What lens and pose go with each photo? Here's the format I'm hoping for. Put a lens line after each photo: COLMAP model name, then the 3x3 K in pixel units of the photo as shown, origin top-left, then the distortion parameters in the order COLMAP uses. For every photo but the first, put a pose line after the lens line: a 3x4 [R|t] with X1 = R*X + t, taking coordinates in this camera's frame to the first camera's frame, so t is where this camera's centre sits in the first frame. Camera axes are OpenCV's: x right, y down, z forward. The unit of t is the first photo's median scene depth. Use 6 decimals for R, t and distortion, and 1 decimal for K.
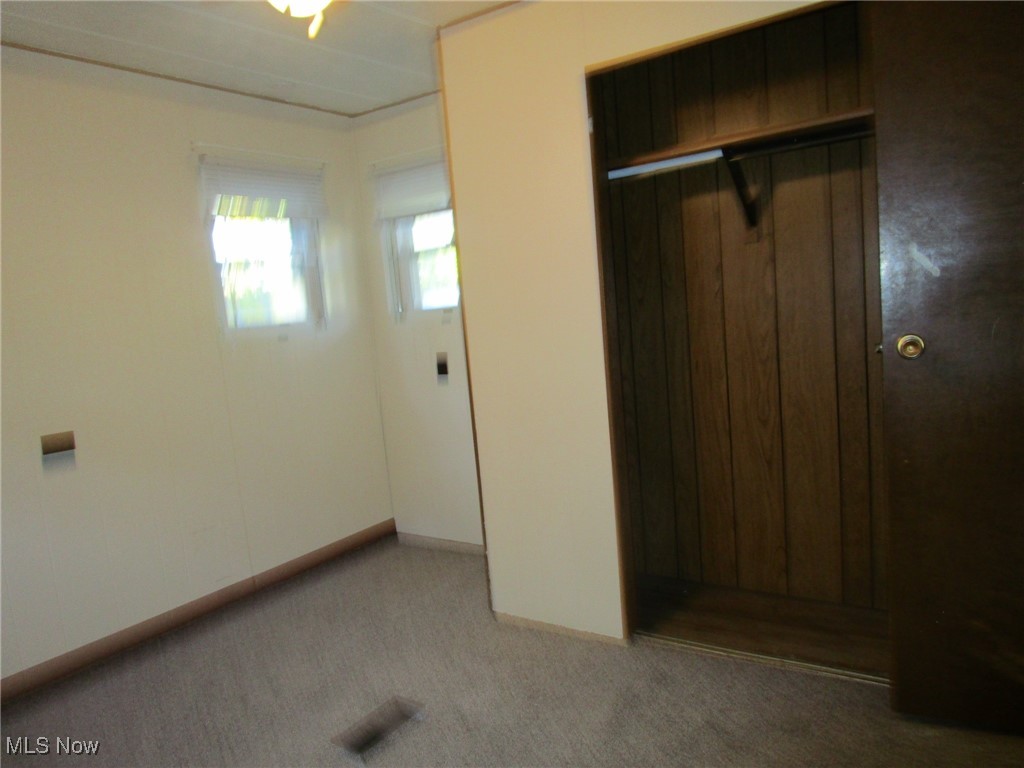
lens RADIAL K [[725.3, 0, 509.3], [0, 725.3, 388.7], [0, 0, 1]] dist [-0.038893, 0.015171]
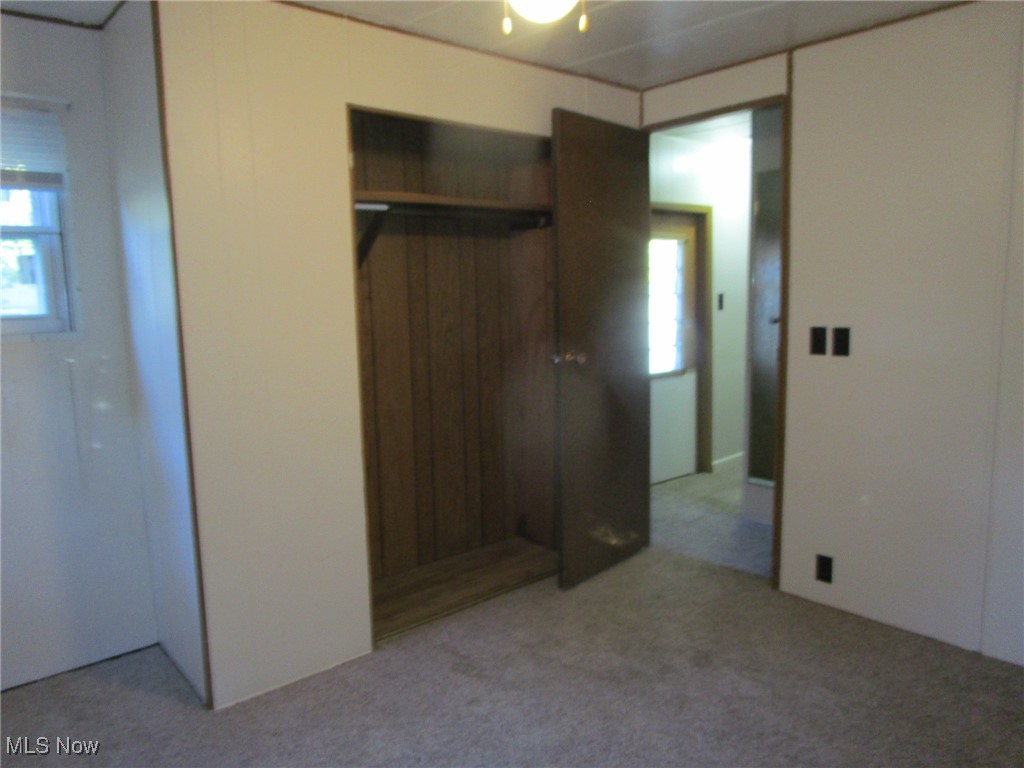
lens RADIAL K [[725.3, 0, 509.3], [0, 725.3, 388.7], [0, 0, 1]] dist [-0.038893, 0.015171]
pose [[0.272648, -0.038392, 0.961348, -0.780118], [0.123454, 0.992340, 0.004617, -0.004029], [-0.954160, 0.117424, 0.275299, 0.476953]]
